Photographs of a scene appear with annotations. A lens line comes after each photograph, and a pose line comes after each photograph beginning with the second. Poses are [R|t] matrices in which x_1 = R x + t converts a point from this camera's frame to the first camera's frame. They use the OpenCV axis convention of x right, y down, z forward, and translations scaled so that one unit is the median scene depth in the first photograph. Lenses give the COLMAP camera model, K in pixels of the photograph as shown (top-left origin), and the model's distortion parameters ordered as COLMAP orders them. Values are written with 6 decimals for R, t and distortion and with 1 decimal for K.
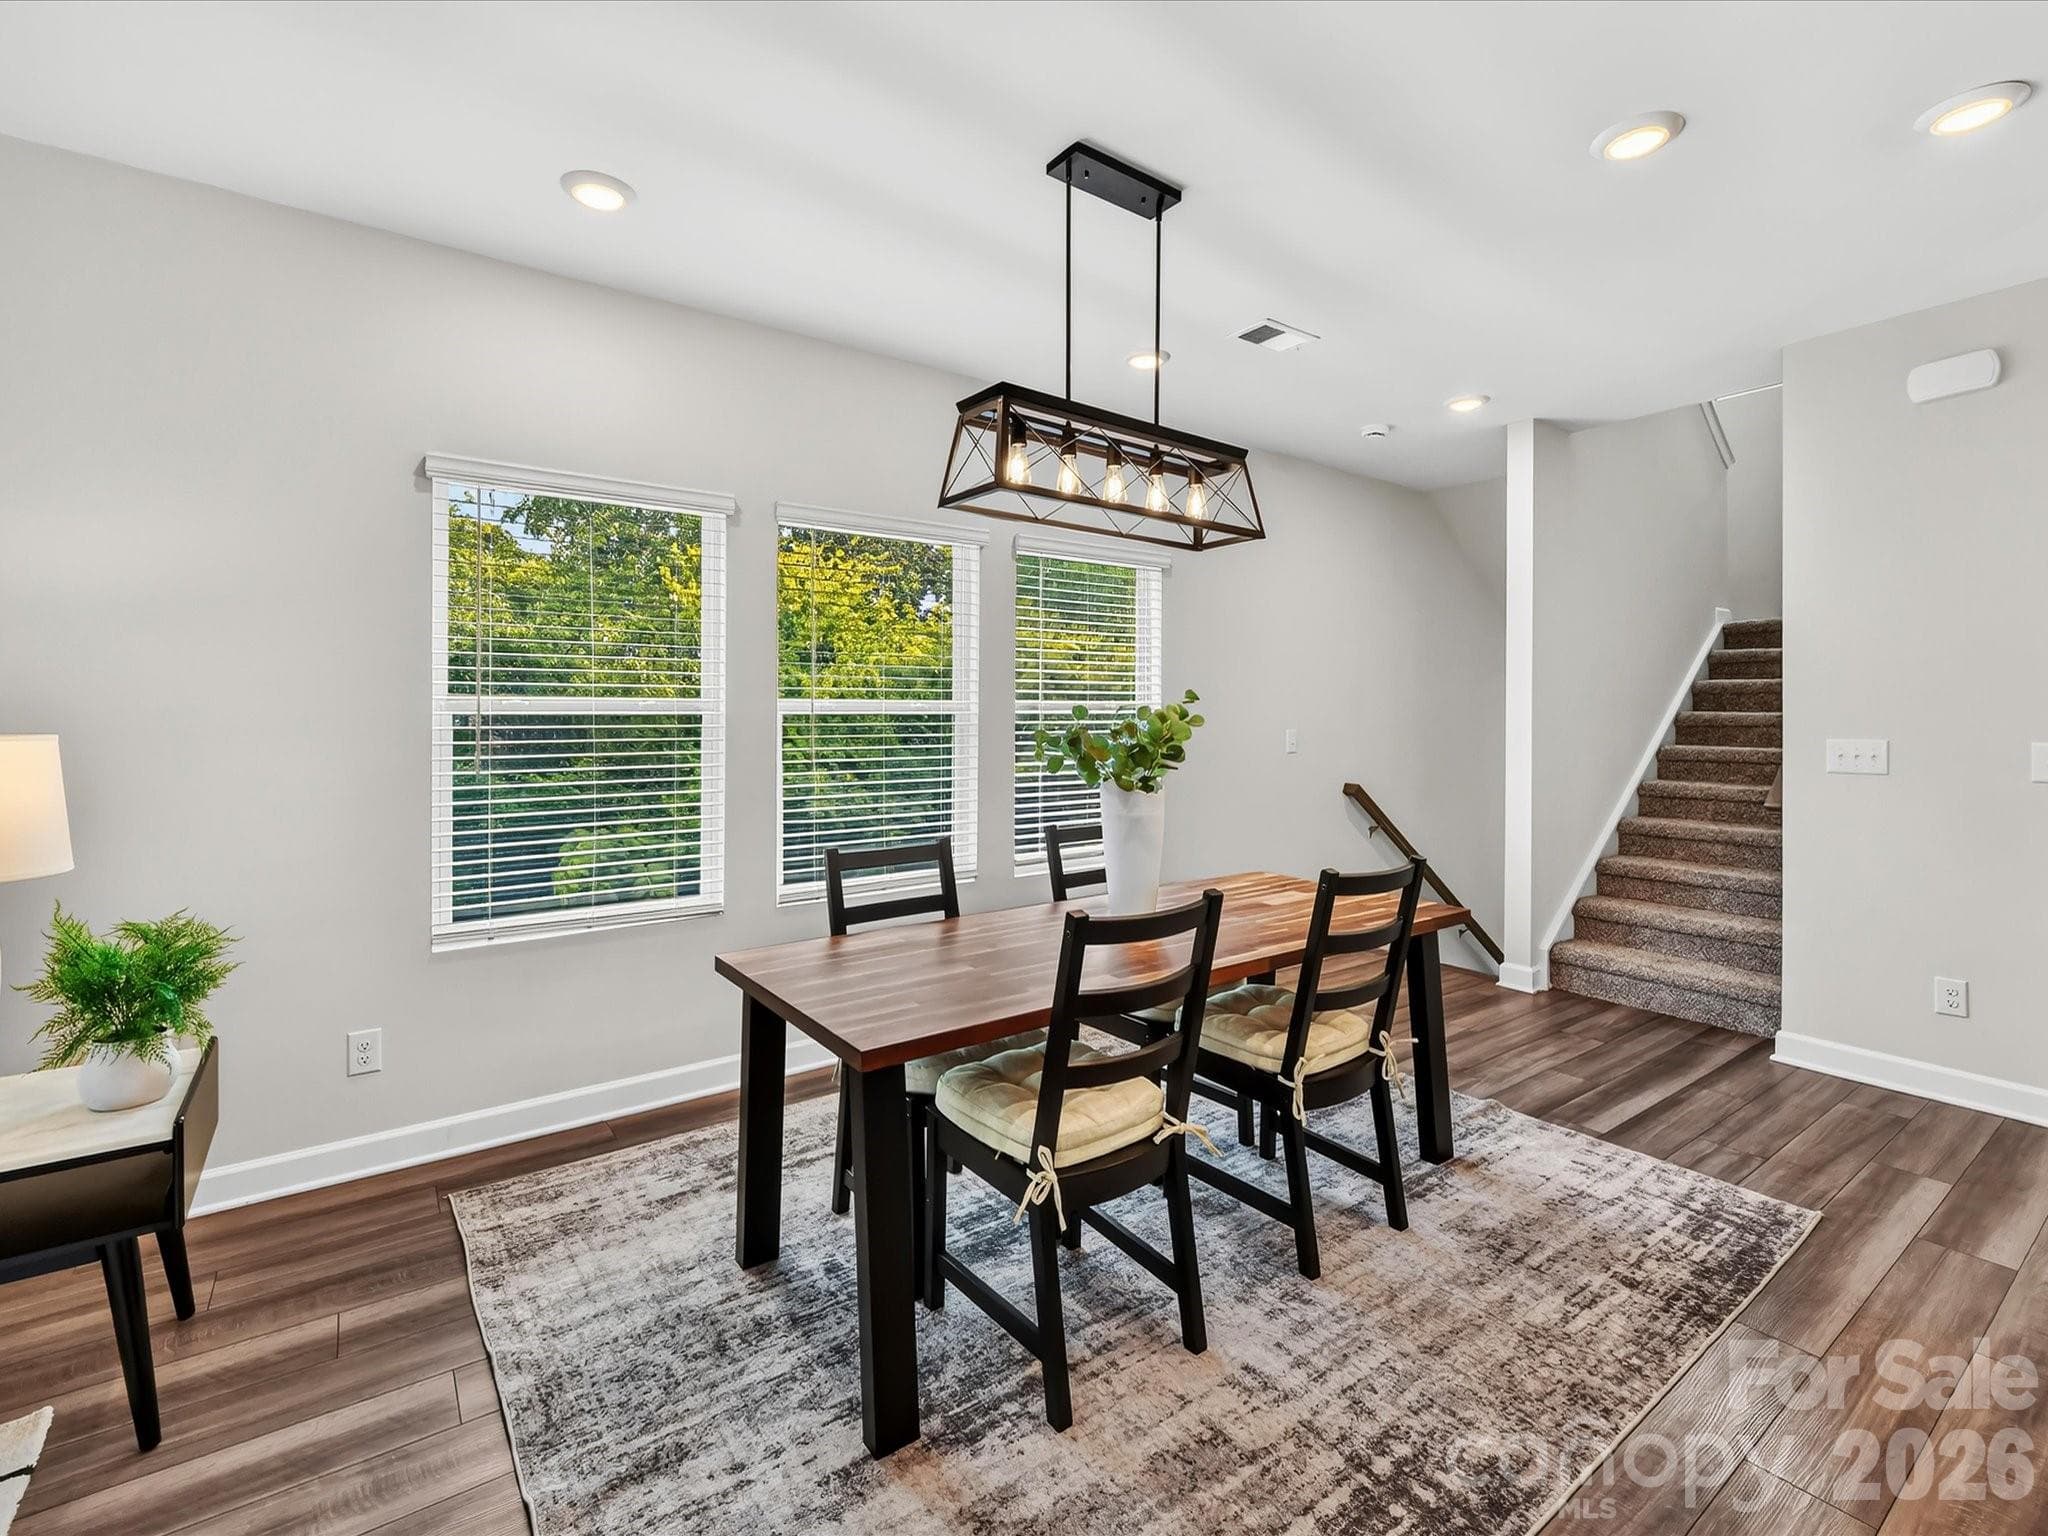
lens RADIAL K [[917.1, 0, 1026.3], [0, 917.1, 749.3], [0, 0, 1]] dist [0.000171, -0.000232]
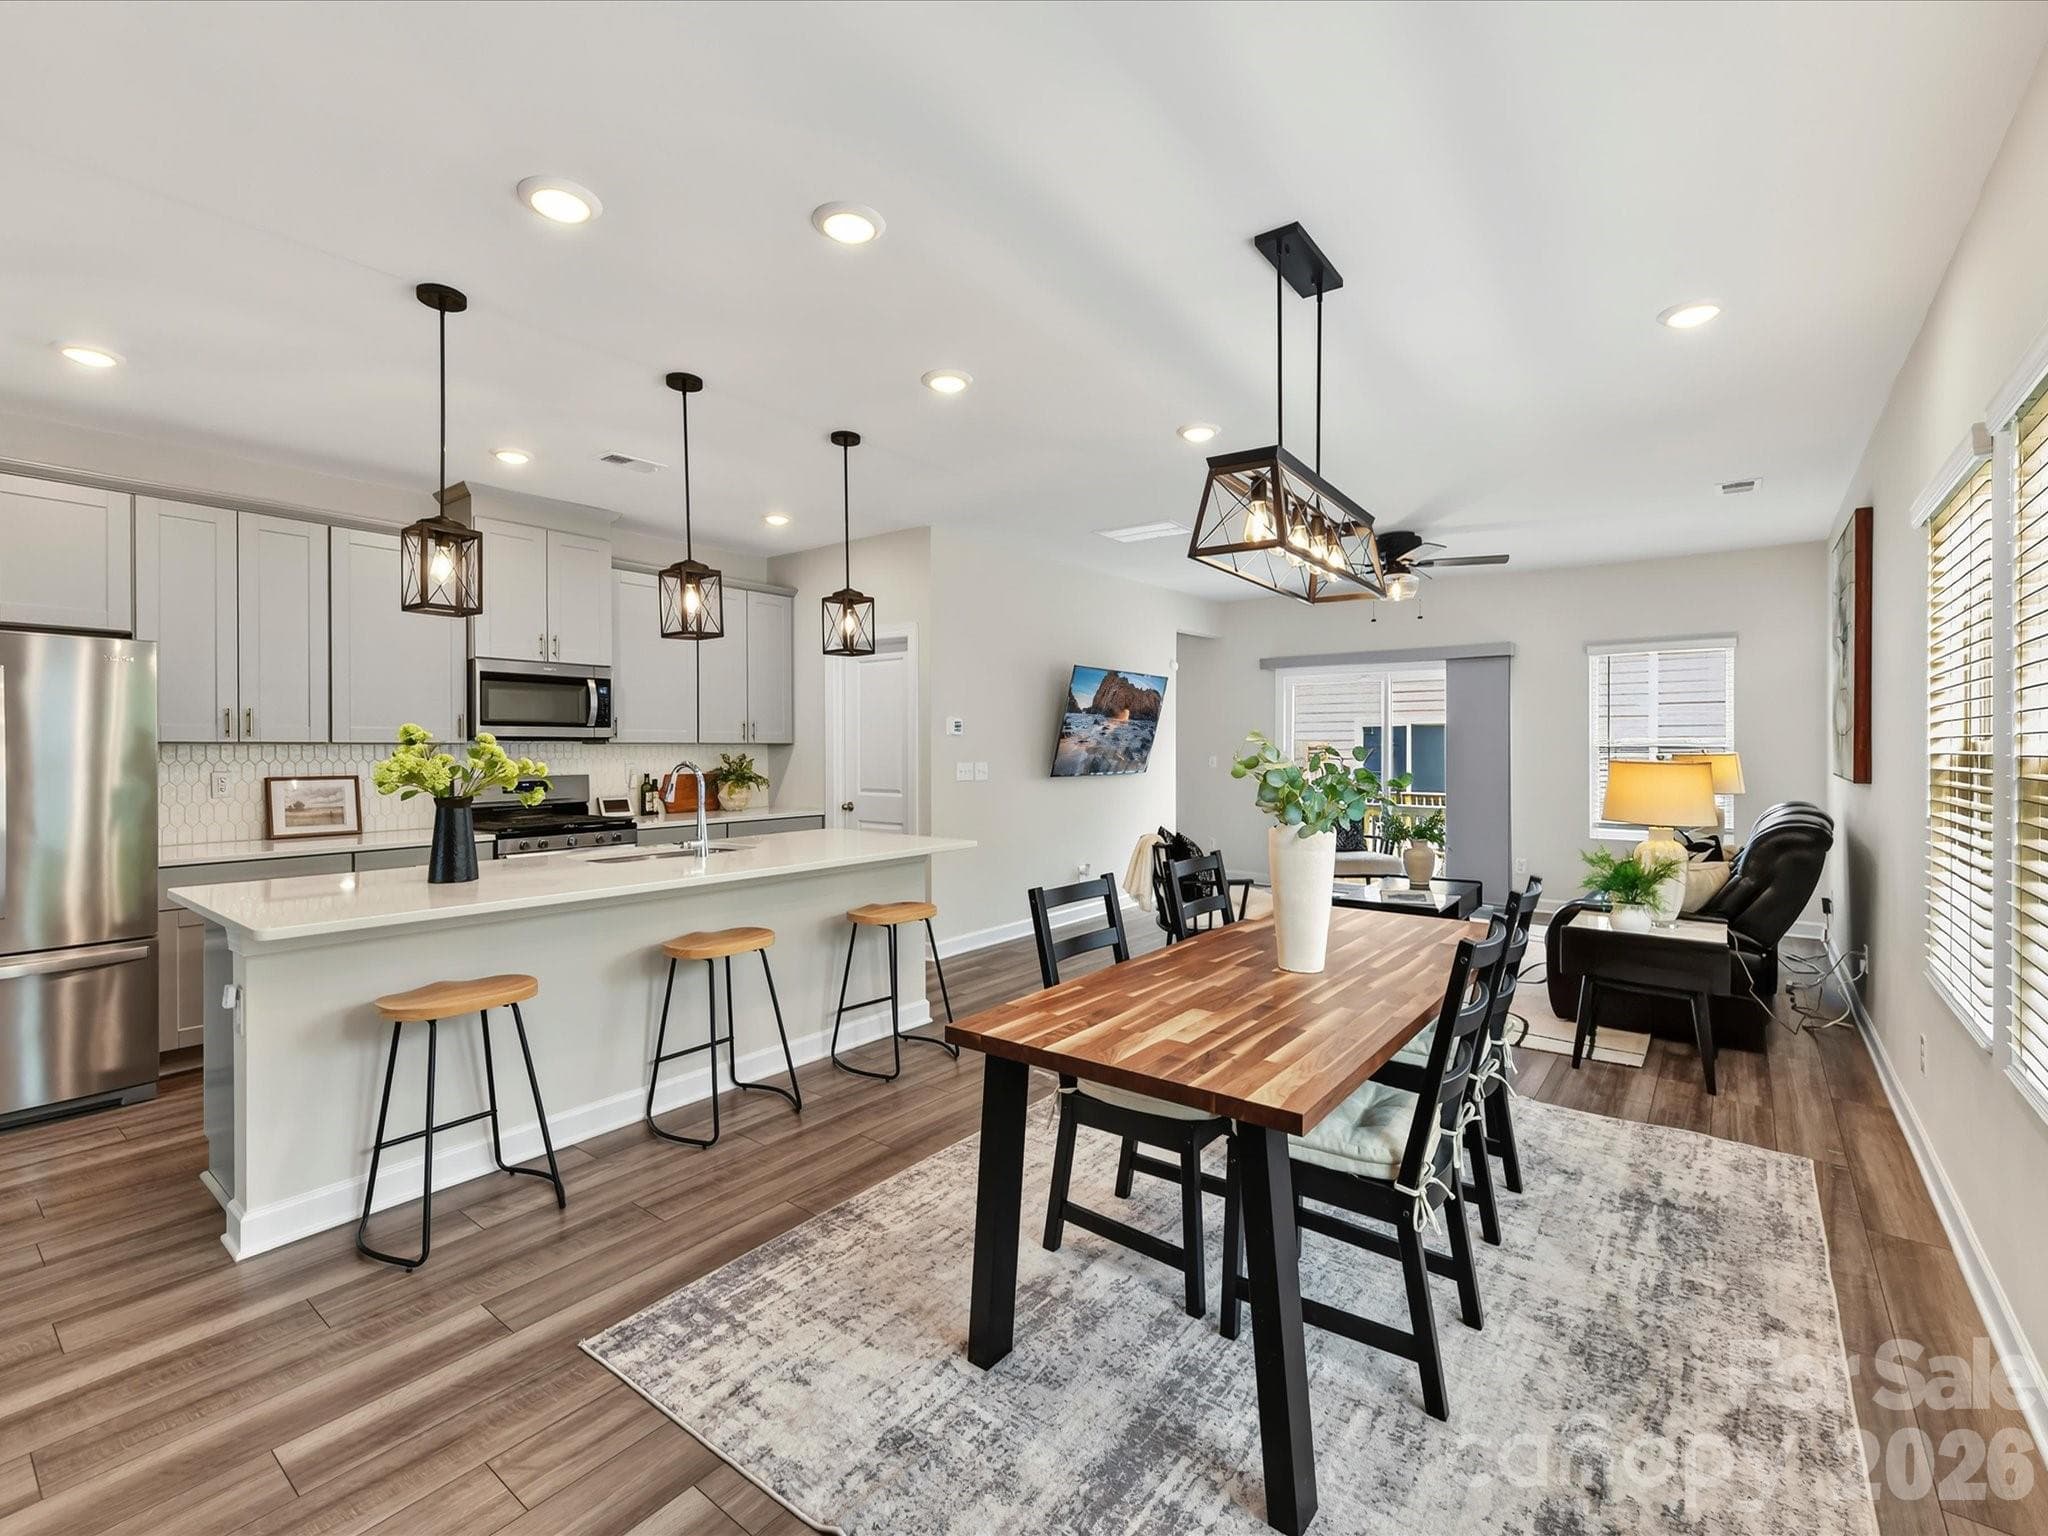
lens RADIAL K [[916.5, 0, 1013.1], [0, 916.5, 760.8], [0, 0, 1]] dist [-0.001451, -0.000826]
pose [[-0.962372, 0.007040, -0.271644, 0.687866], [-0.006527, 0.998777, 0.049007, -0.080280], [0.271656, 0.048936, -0.961149, 1.857740]]
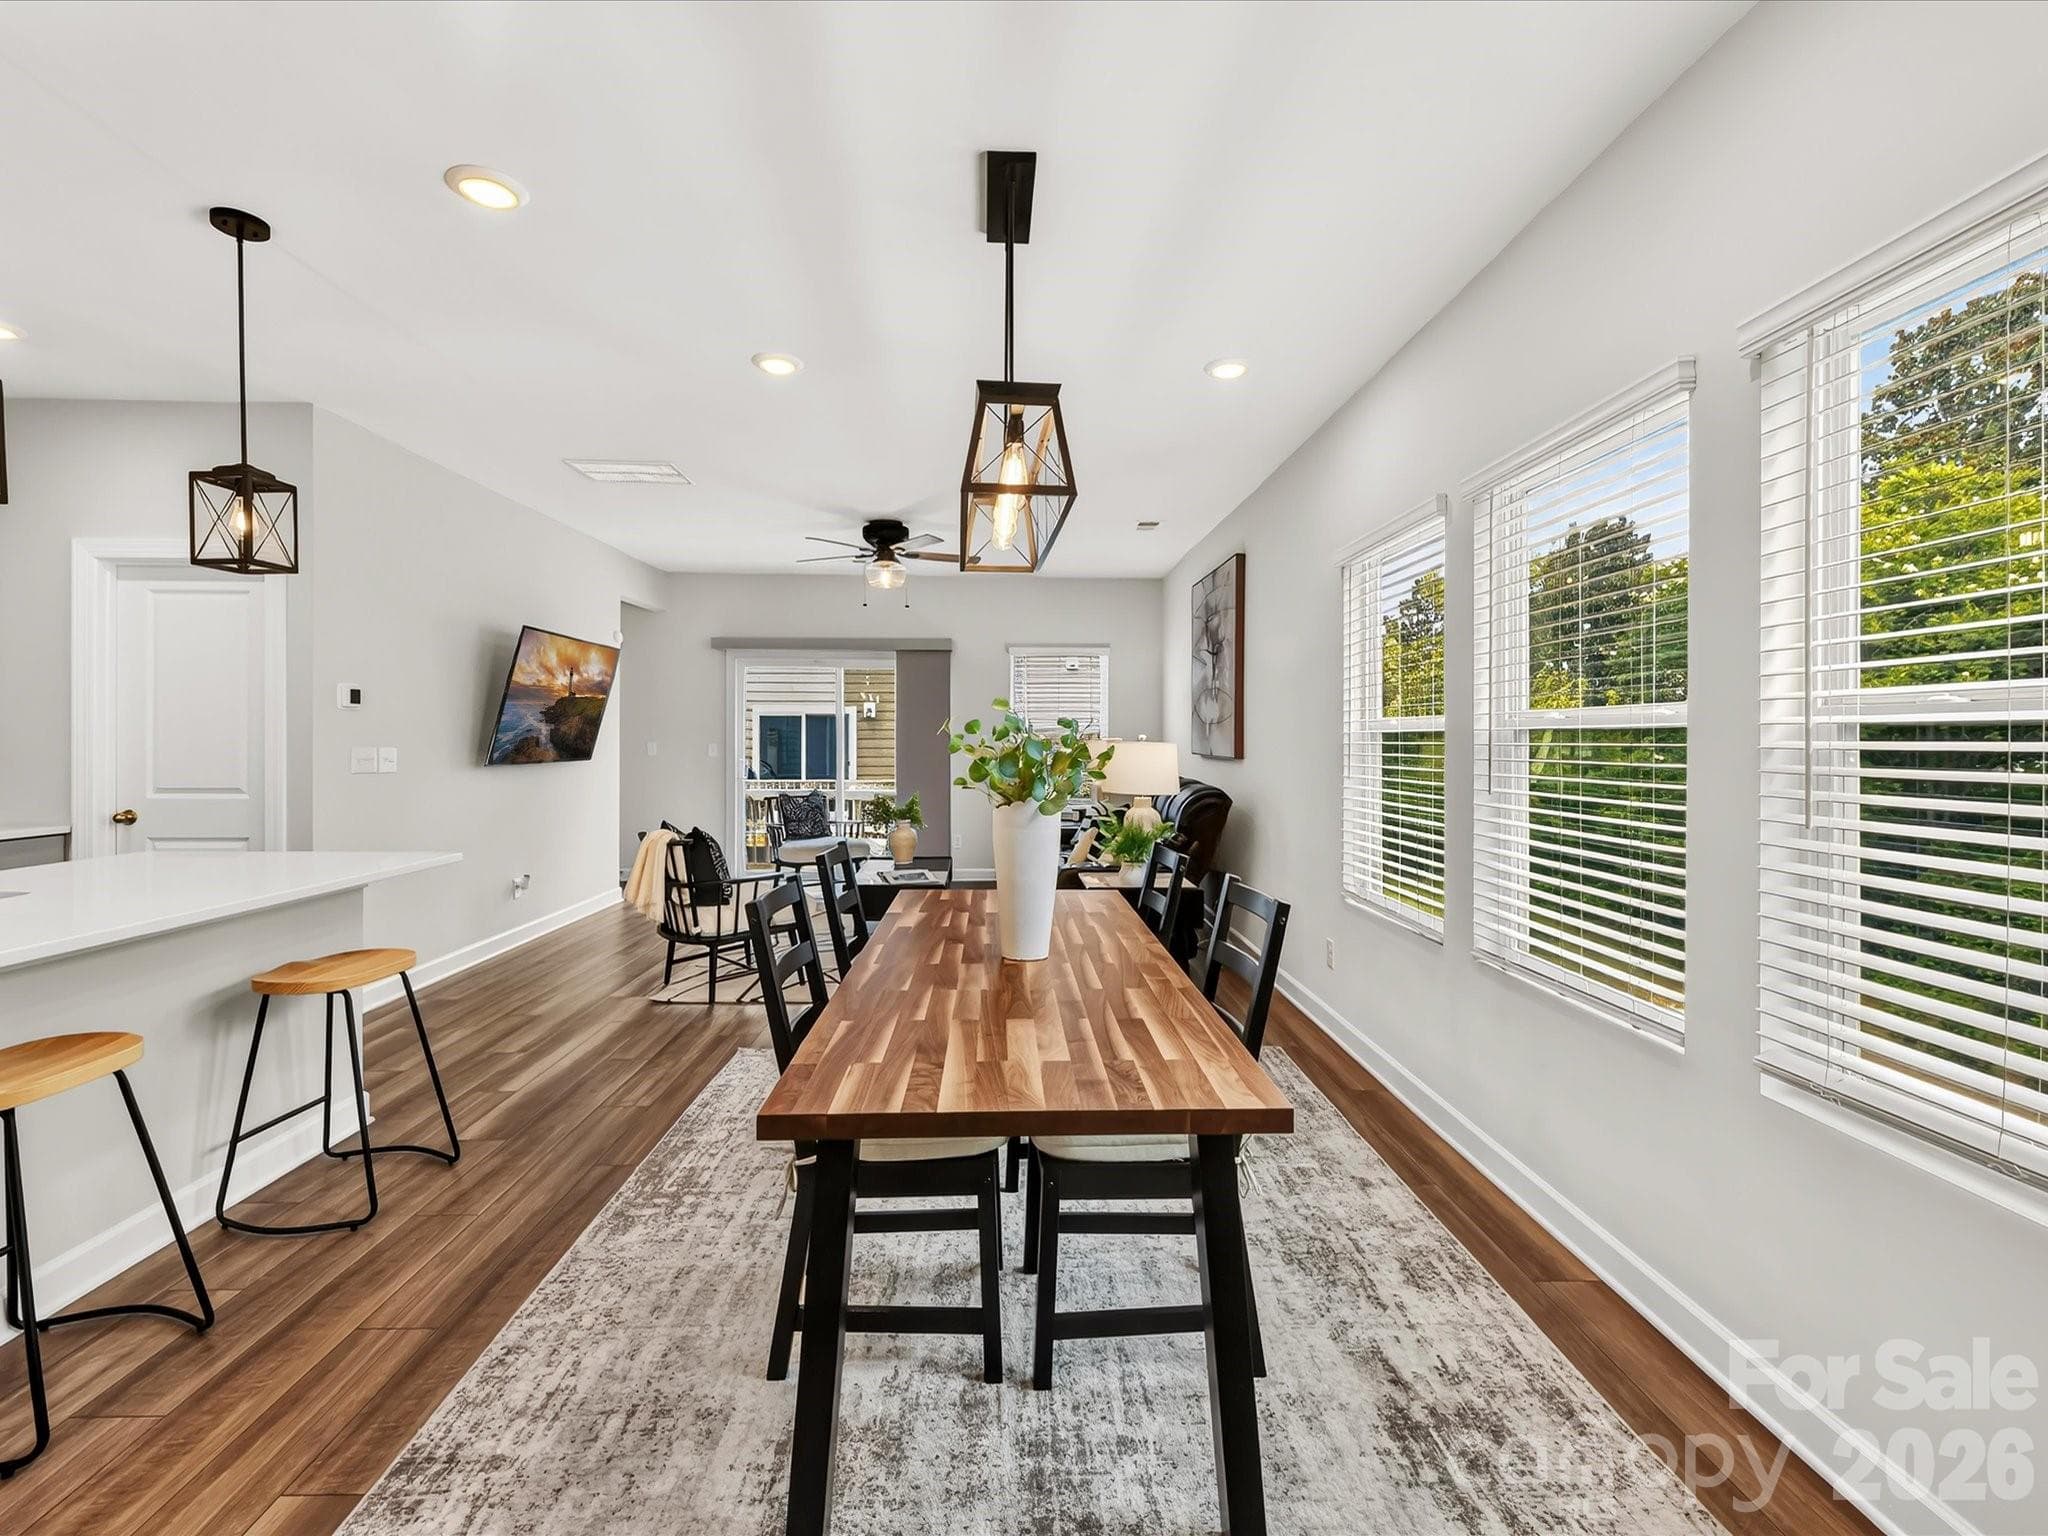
lens RADIAL K [[917.1, 0, 1026.3], [0, 917.1, 749.3], [0, 0, 1]] dist [0.000171, -0.000232]
pose [[-0.561364, 0.008117, -0.827529, 0.883948], [-0.031493, 0.999018, 0.031163, -0.046528], [0.826970, 0.043555, -0.560557, 1.509379]]
